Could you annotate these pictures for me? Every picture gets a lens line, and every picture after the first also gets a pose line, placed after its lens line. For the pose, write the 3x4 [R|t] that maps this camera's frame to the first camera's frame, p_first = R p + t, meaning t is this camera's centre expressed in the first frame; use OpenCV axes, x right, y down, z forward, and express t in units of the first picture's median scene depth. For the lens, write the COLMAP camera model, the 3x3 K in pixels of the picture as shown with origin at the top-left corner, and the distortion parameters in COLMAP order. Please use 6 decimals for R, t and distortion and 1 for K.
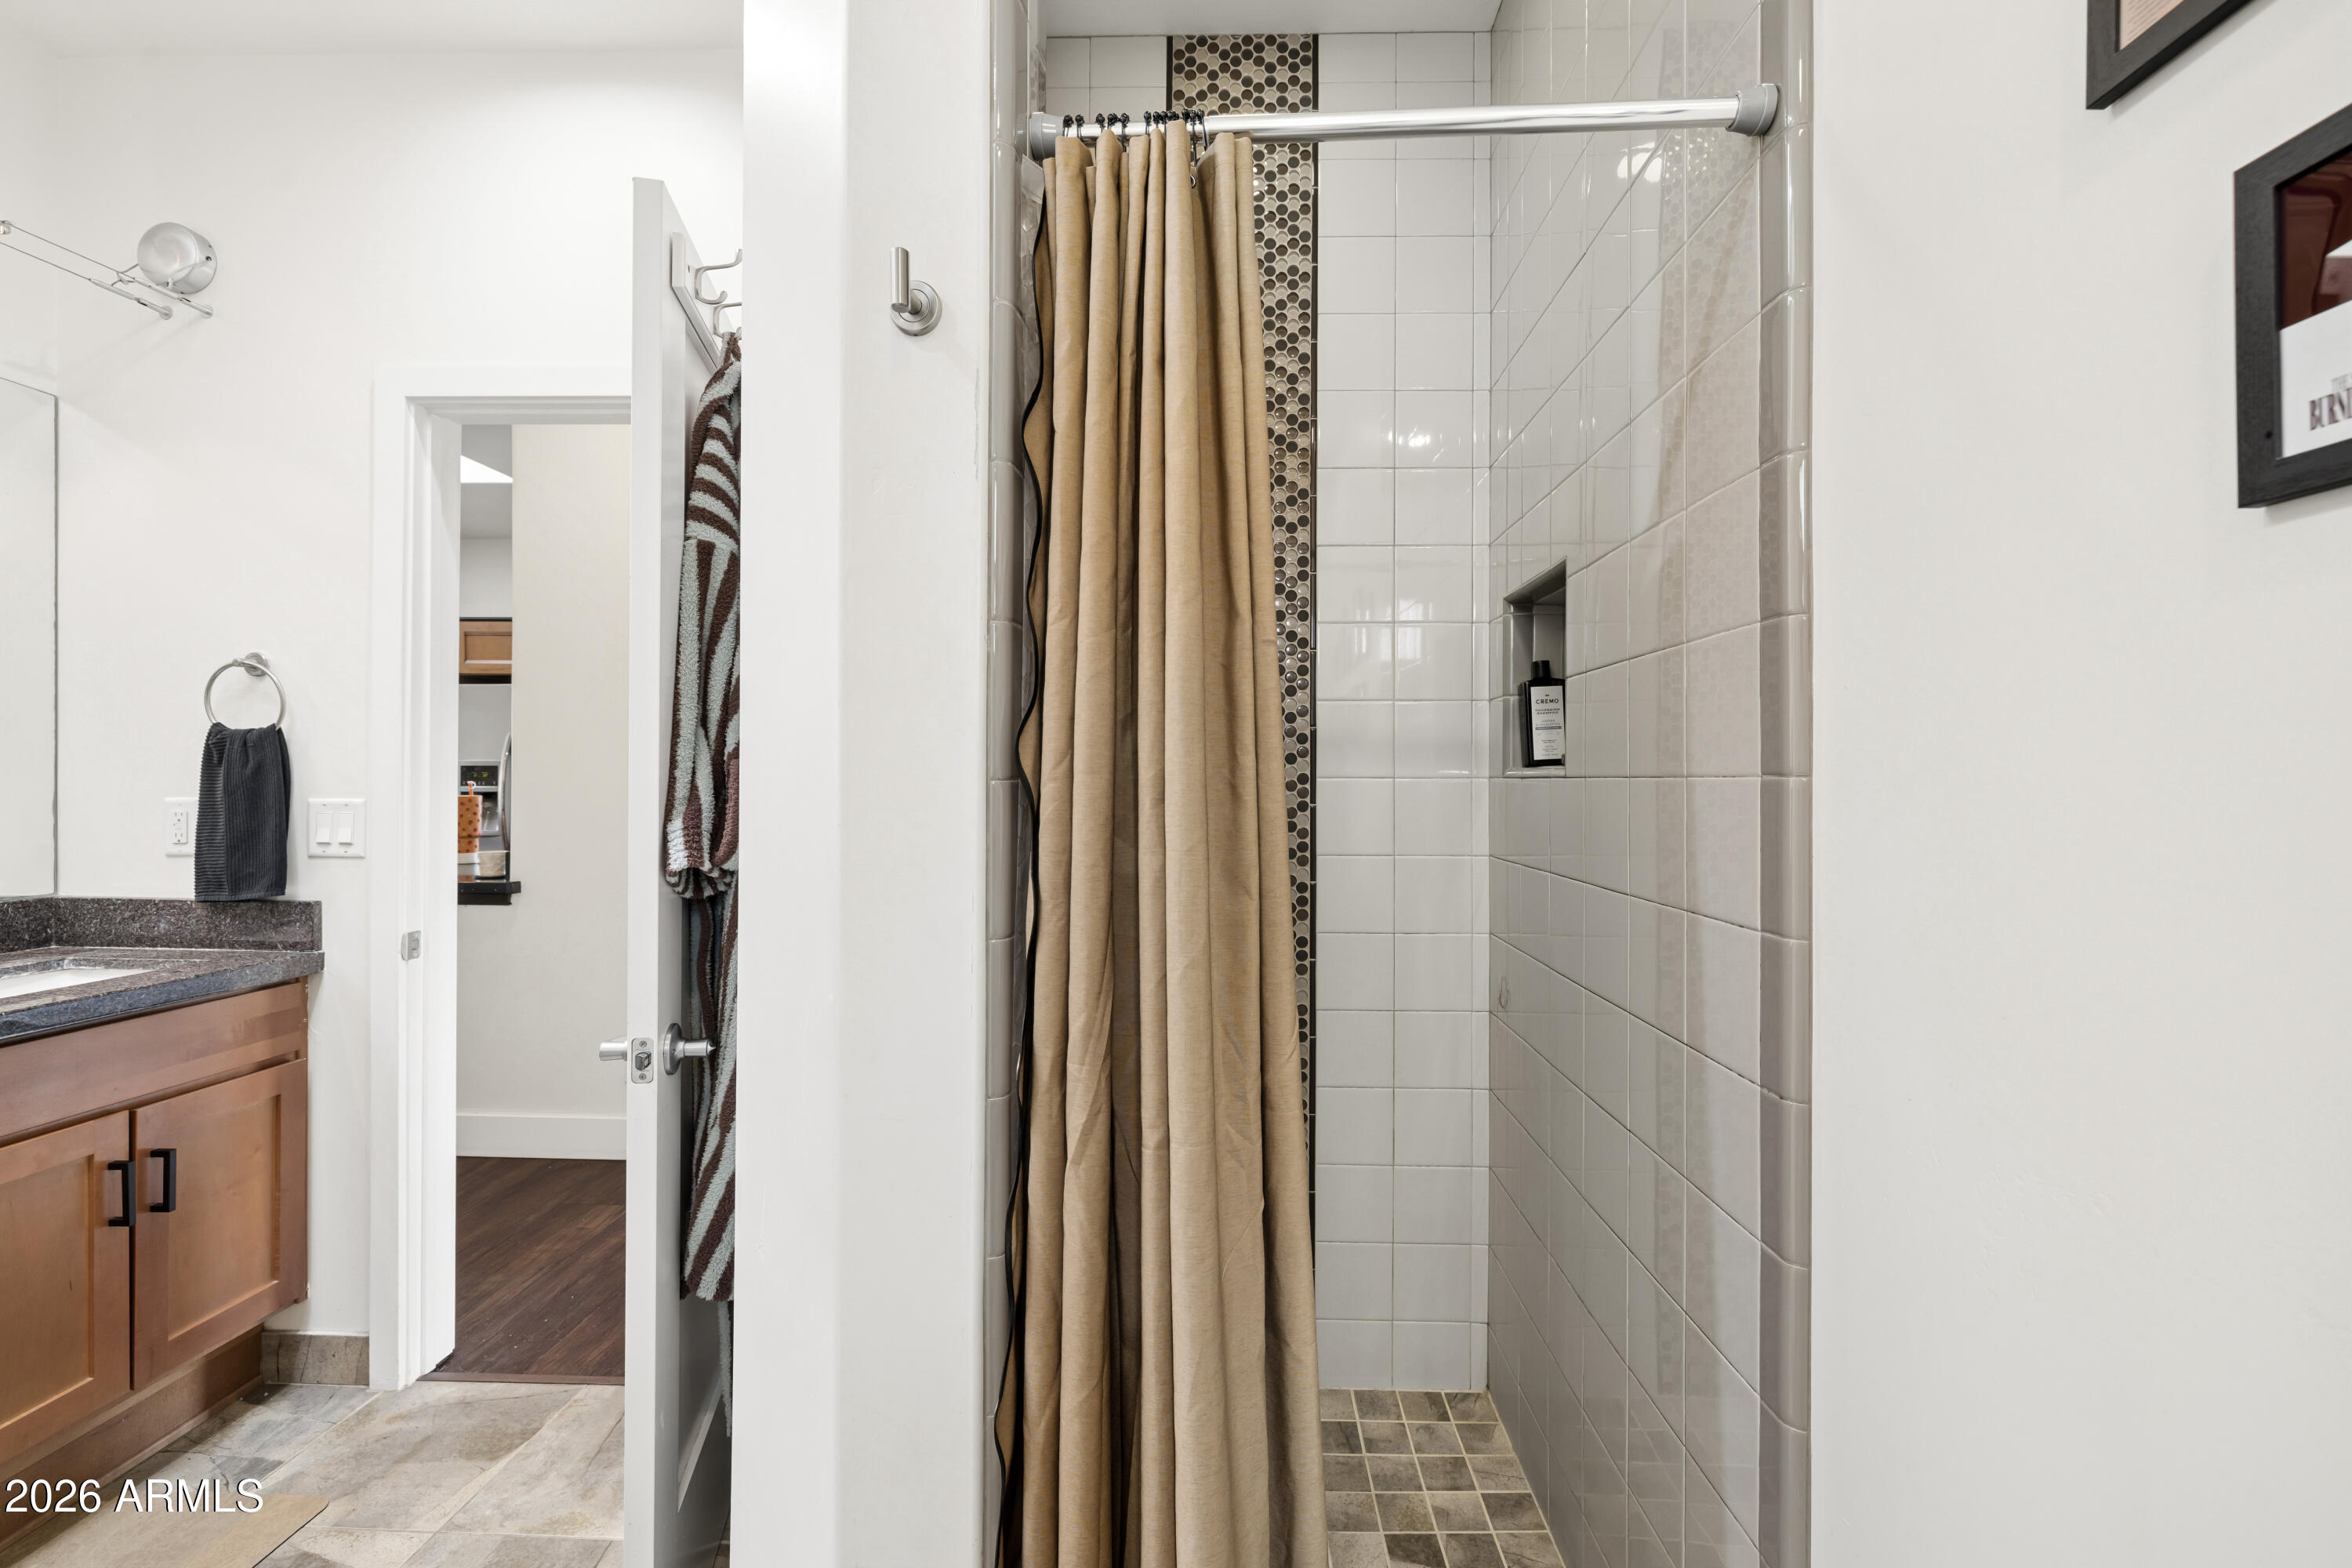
lens RADIAL K [[998.1, 0, 1169.5], [0, 998.1, 777.0], [0, 0, 1]] dist [0.005203, -0.001050]
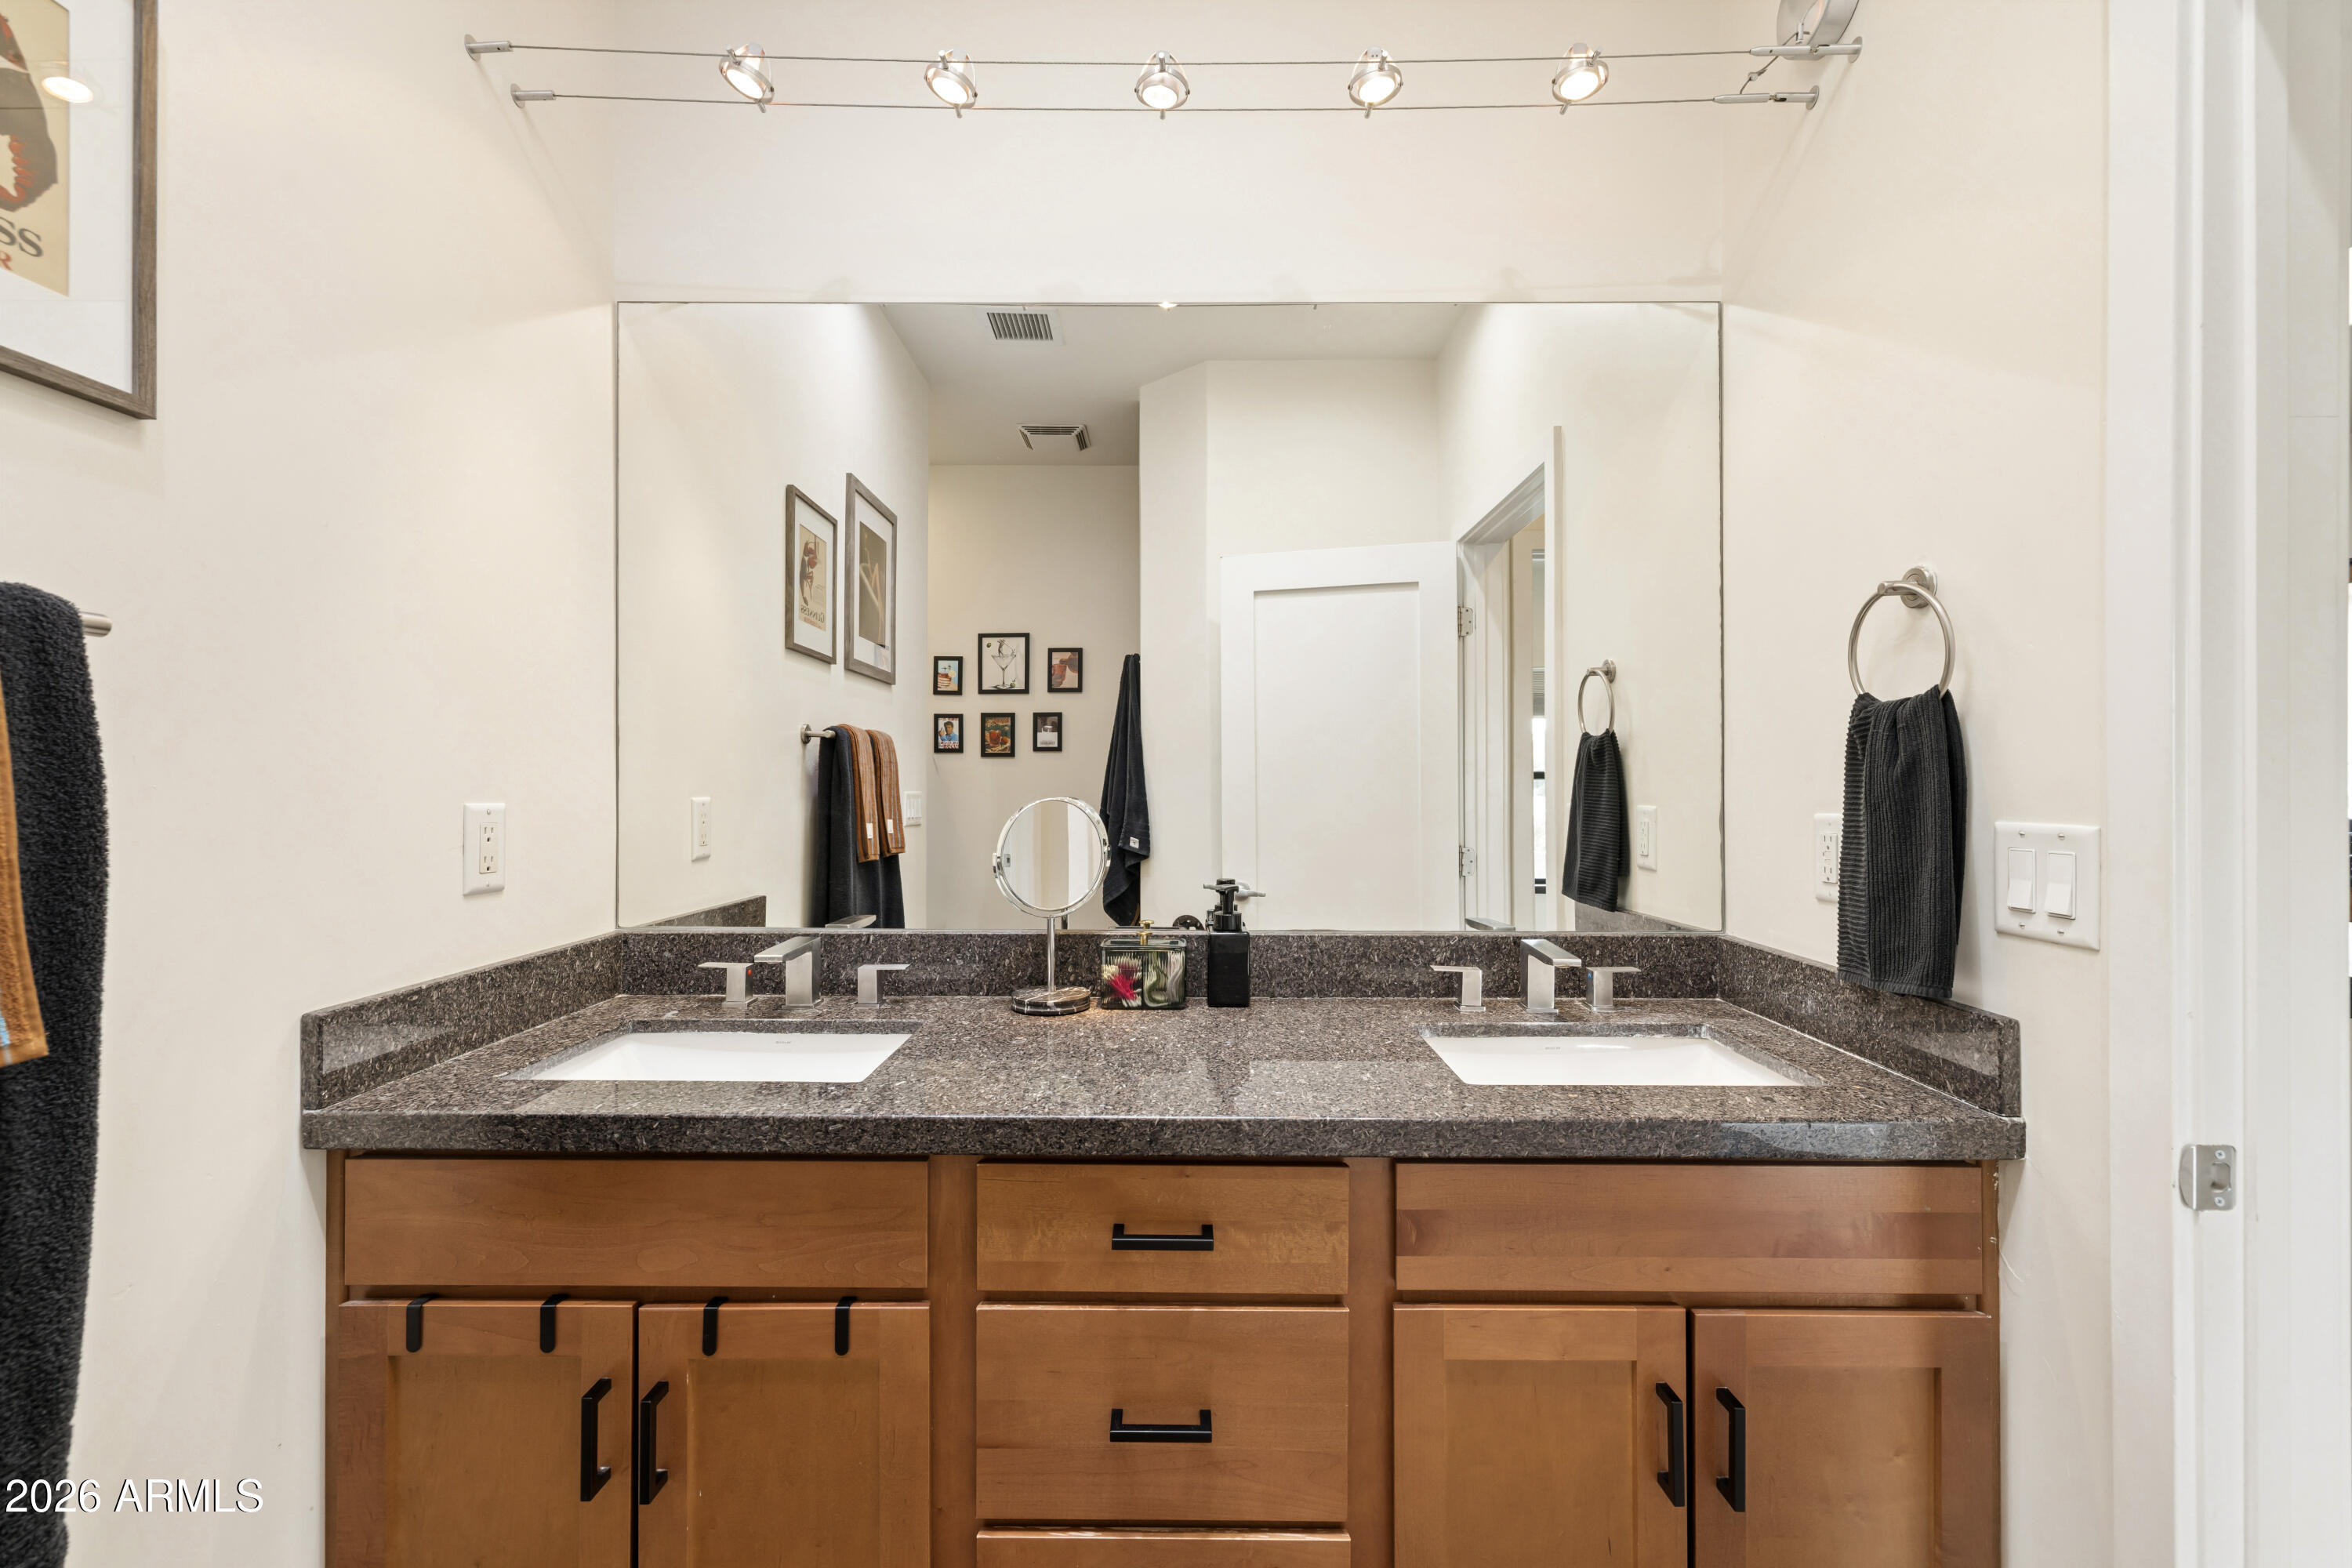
lens RADIAL K [[998.1, 0, 1168.1], [0, 998.1, 784.5], [0, 0, 1]] dist [0.005203, -0.001050]
pose [[0.047273, -0.006626, -0.998860, -0.355065], [0.002224, 0.999976, -0.006529, 0.004865], [0.998880, -0.001913, 0.047286, 0.542111]]
